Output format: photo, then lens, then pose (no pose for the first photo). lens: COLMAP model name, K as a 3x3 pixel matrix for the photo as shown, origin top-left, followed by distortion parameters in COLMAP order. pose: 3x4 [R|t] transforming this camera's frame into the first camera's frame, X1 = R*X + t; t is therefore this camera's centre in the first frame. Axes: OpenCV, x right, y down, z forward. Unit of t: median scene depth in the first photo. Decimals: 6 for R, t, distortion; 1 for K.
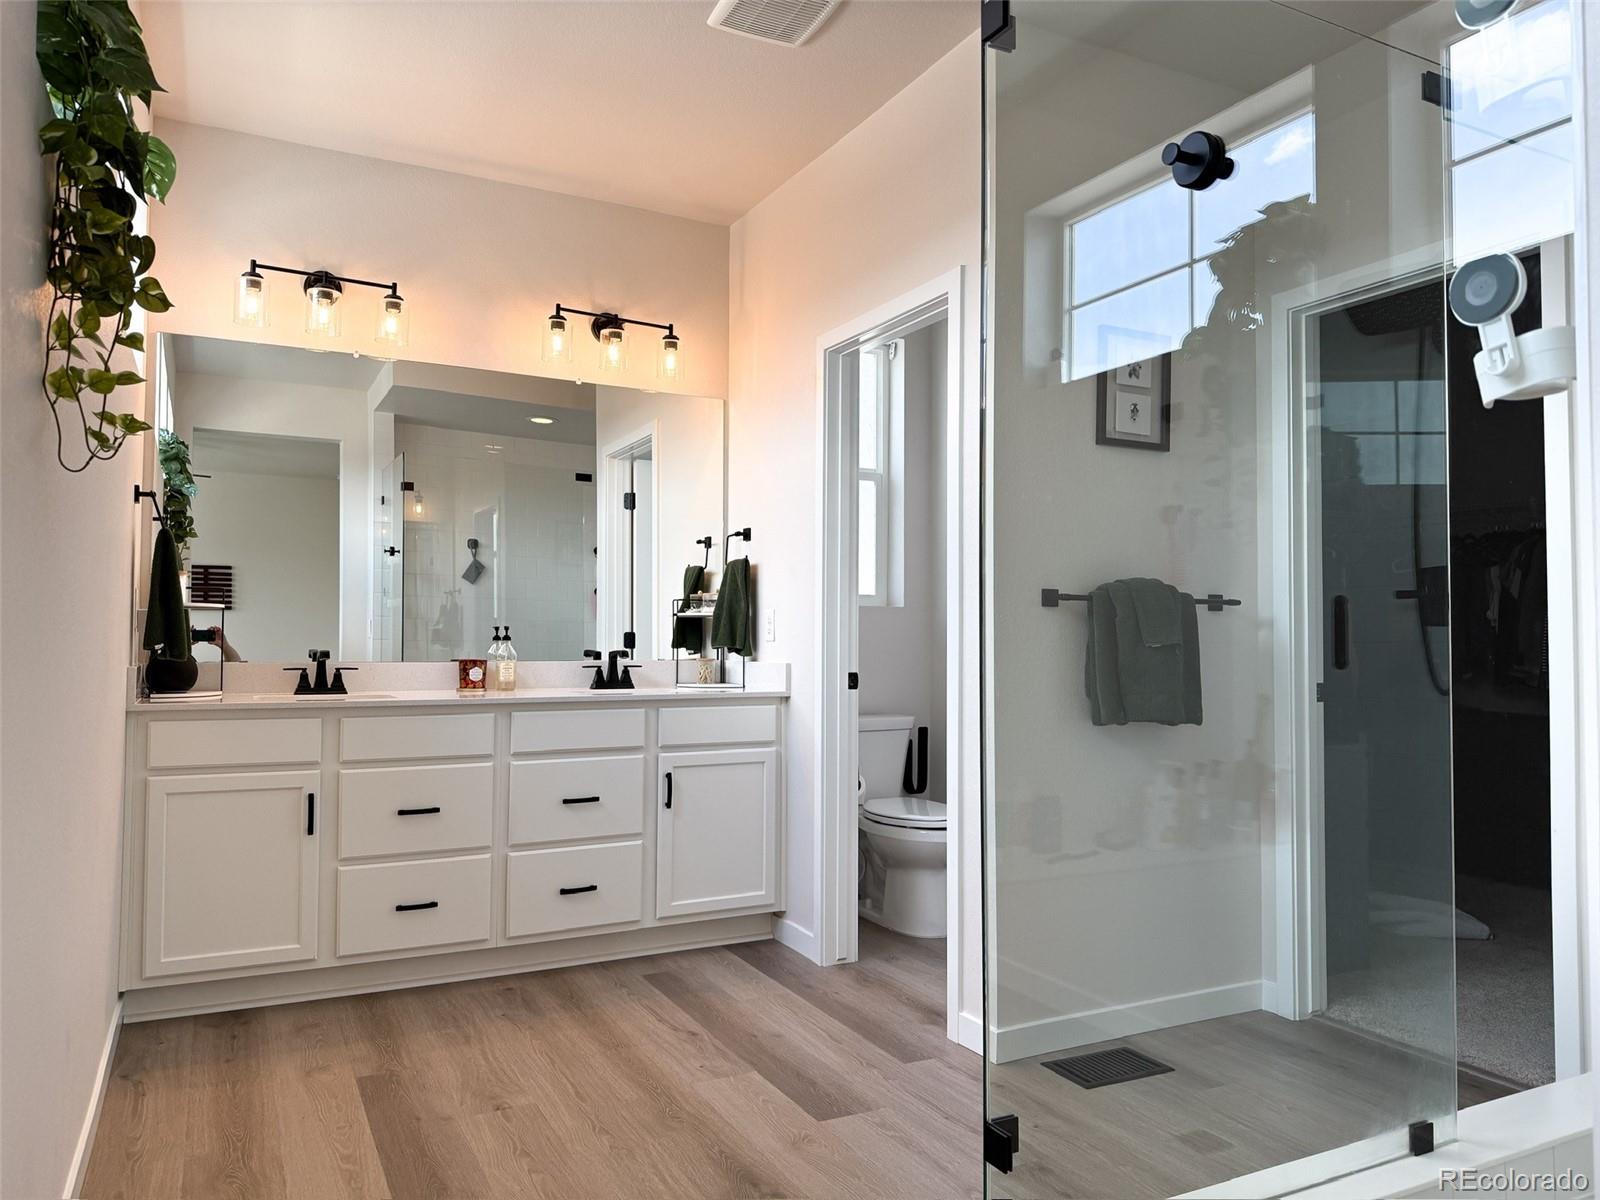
lens RADIAL K [[1113.9, 0, 803.4], [0, 1113.9, 602.4], [0, 0, 1]] dist [0.147319, -0.259192]
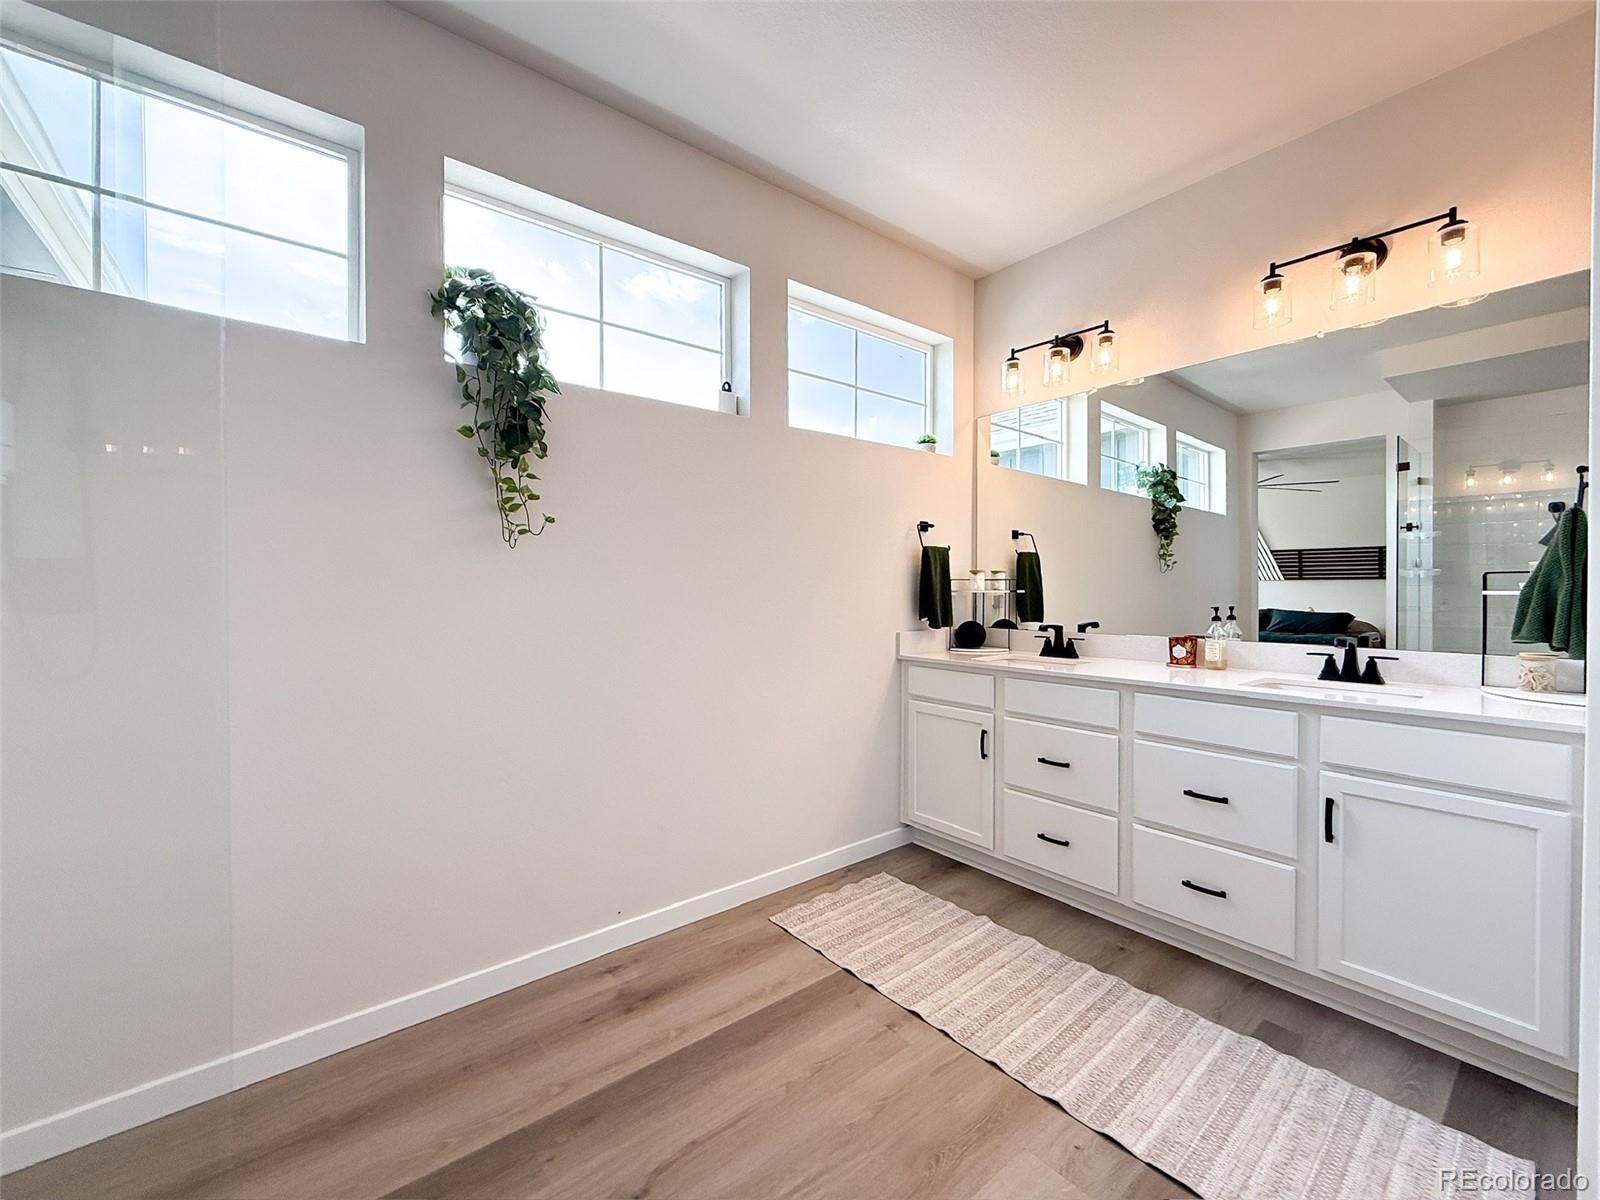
lens RADIAL K [[645.9, 0, 800.0], [0, 645.9, 601.6], [0, 0, 1]] dist [-0.003792, -0.000191]
pose [[0.202961, 0.012318, -0.979109, 0.243076], [0.033593, 0.999245, 0.019535, -0.008698], [0.978610, -0.036856, 0.202394, 0.528586]]
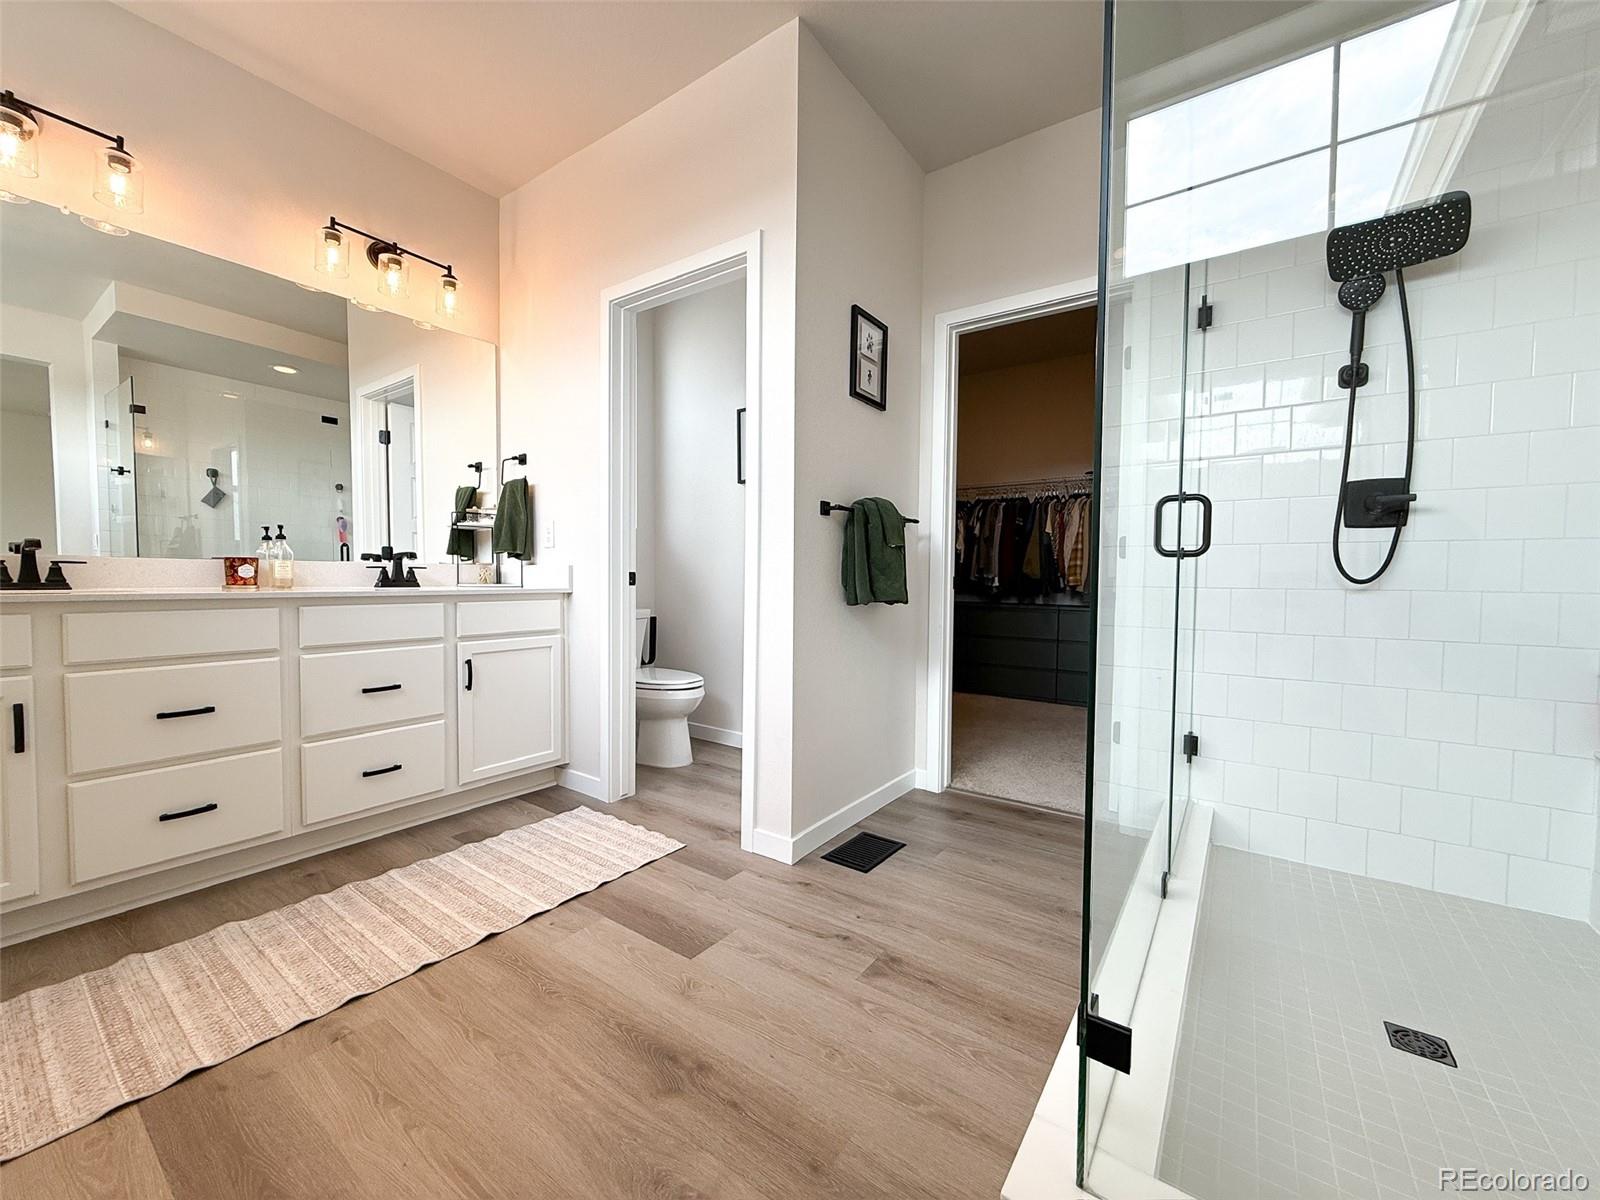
lens RADIAL K [[642.4, 0, 802.9], [0, 642.4, 597.8], [0, 0, 1]] dist [-0.000689, -0.000211]
pose [[0.892194, -0.012337, 0.451484, -0.107649], [-0.021373, 0.997354, 0.069489, 0.037199], [-0.451146, -0.071648, 0.889569, 0.268040]]
